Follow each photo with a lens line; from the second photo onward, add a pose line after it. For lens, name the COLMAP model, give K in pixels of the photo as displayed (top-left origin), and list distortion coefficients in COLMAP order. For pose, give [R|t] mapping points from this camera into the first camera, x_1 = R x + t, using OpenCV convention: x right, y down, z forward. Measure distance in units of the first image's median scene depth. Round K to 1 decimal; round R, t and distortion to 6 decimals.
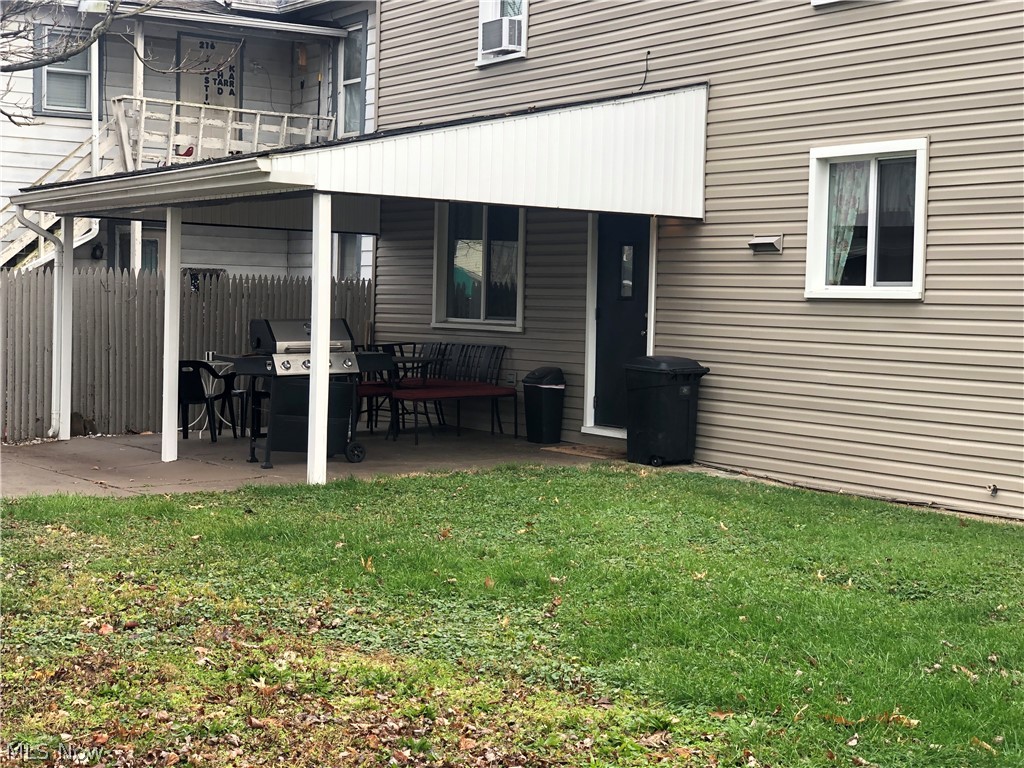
lens RADIAL K [[1616.8, 0, 517.2], [0, 1616.8, 384.7], [0, 0, 1]] dist [0.084969, 0.000000]
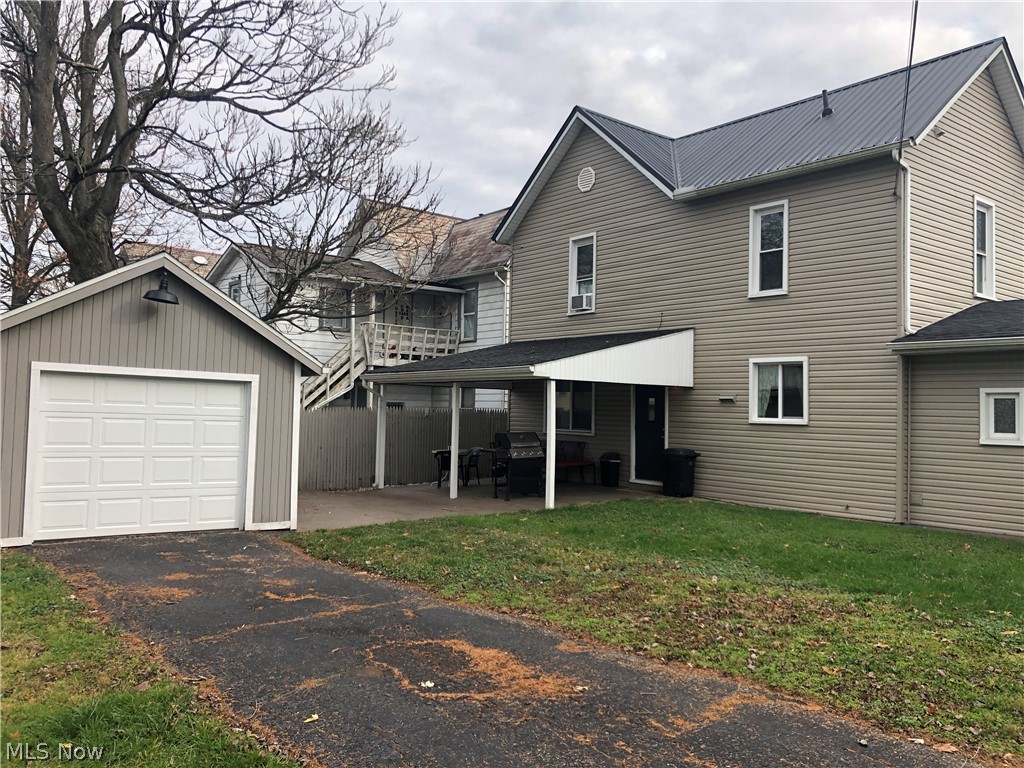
lens RADIAL K [[840.6, 0, 515.6], [0, 840.6, 379.5], [0, 0, 1]] dist [0.047878, -0.055917]
pose [[0.996661, -0.004213, 0.081545, -0.219400], [0.010975, 0.996518, -0.082658, -0.017552], [-0.080913, 0.083277, 0.993236, -0.143489]]
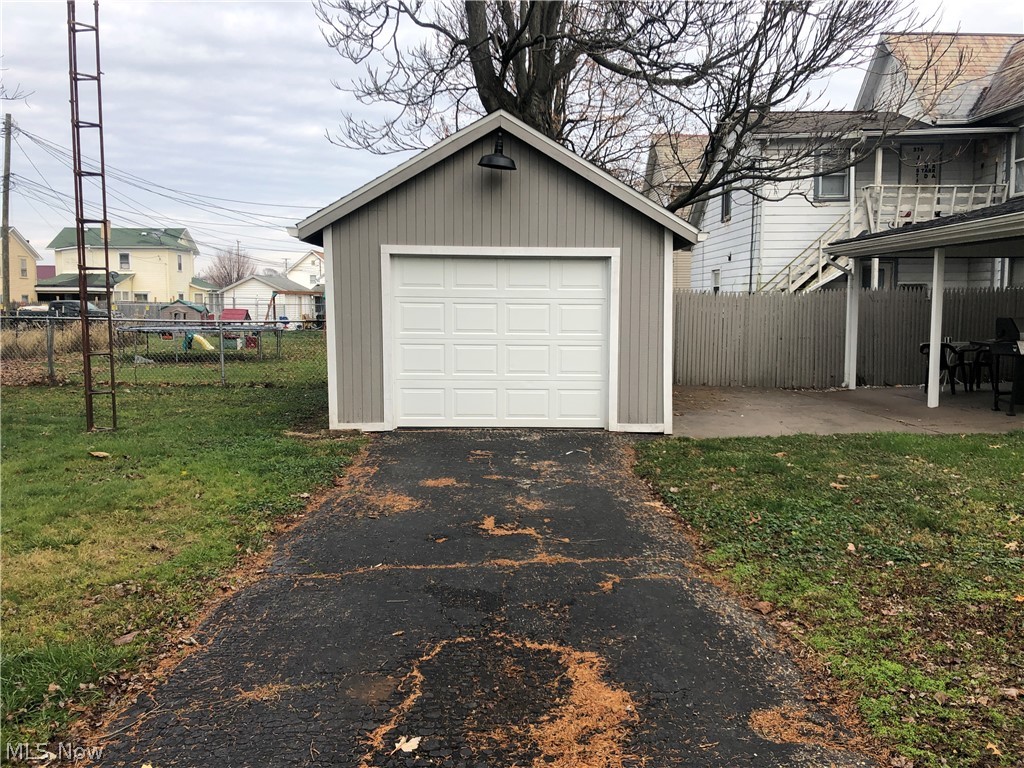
lens RADIAL K [[840.6, 0, 511.4], [0, 840.6, 382.4], [0, 0, 1]] dist [0.047878, -0.055917]
pose [[0.837496, 0.022573, -0.545977, -0.104336], [0.001017, 0.999080, 0.042866, -0.013608], [0.546443, -0.036455, 0.836703, 0.065447]]
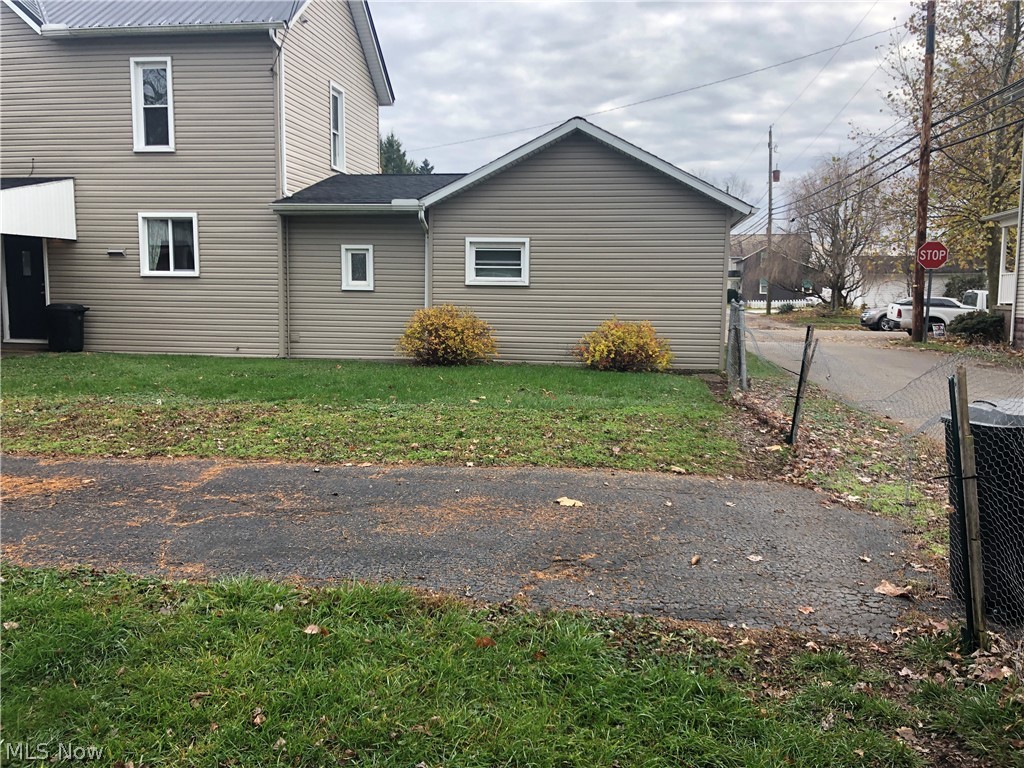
lens RADIAL K [[840.6, 0, 519.0], [0, 840.6, 374.5], [0, 0, 1]] dist [0.047878, -0.055917]
pose [[0.680969, -0.098127, 0.725709, -0.316770], [0.045651, 0.994743, 0.091668, 0.001153], [-0.730888, -0.029294, 0.681868, -0.222219]]
